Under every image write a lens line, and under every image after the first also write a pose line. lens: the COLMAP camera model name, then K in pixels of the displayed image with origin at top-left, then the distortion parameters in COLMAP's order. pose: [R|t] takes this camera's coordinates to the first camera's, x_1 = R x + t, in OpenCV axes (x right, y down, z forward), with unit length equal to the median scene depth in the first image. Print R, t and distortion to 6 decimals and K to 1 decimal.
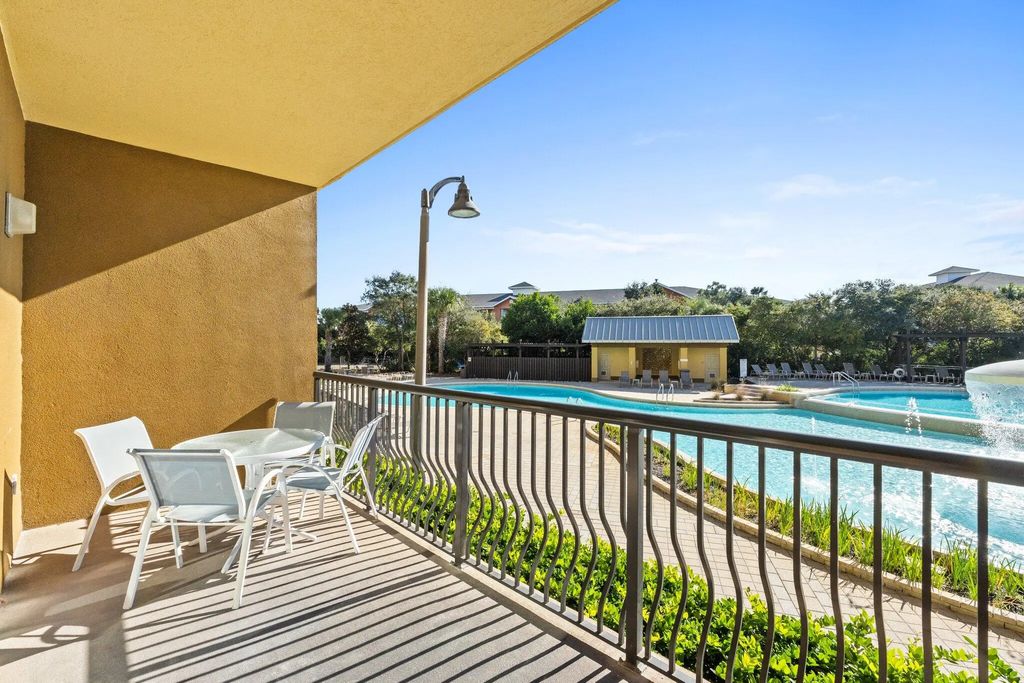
lens RADIAL K [[435.8, 0, 504.5], [0, 435.8, 341.5], [0, 0, 1]] dist [-0.000542, 0.000261]
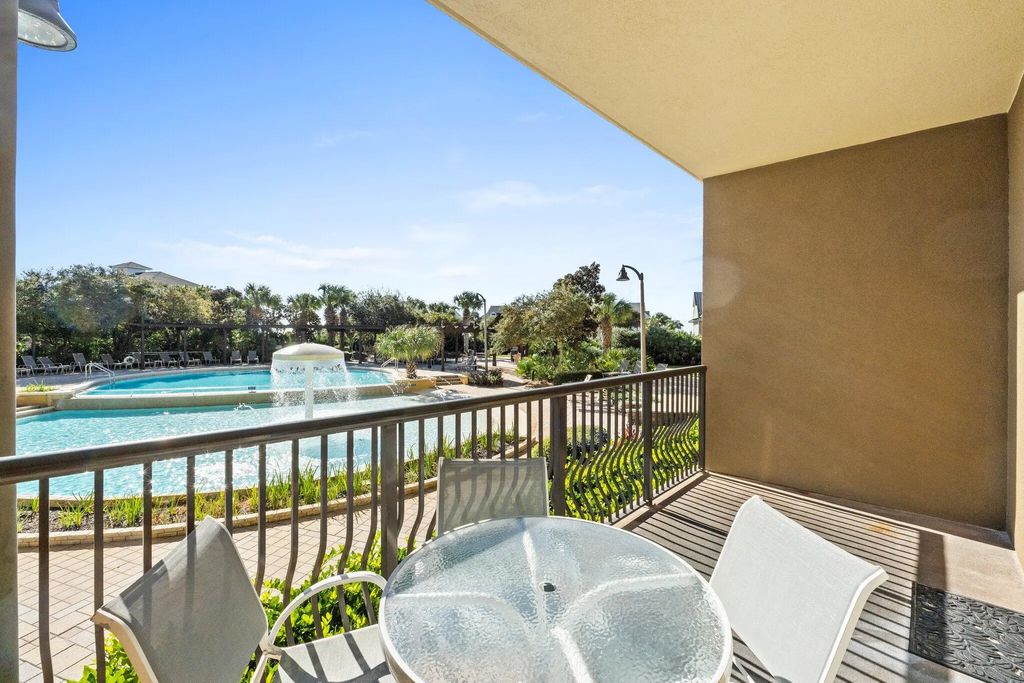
lens RADIAL K [[432.3, 0, 502.1], [0, 432.3, 332.9], [0, 0, 1]] dist [-0.003605, -0.000758]
pose [[-0.003349, 0.000168, 0.999994, -0.108758], [-0.007989, 0.999968, -0.000195, -0.000267], [-0.999962, -0.007990, -0.003347, 0.113897]]
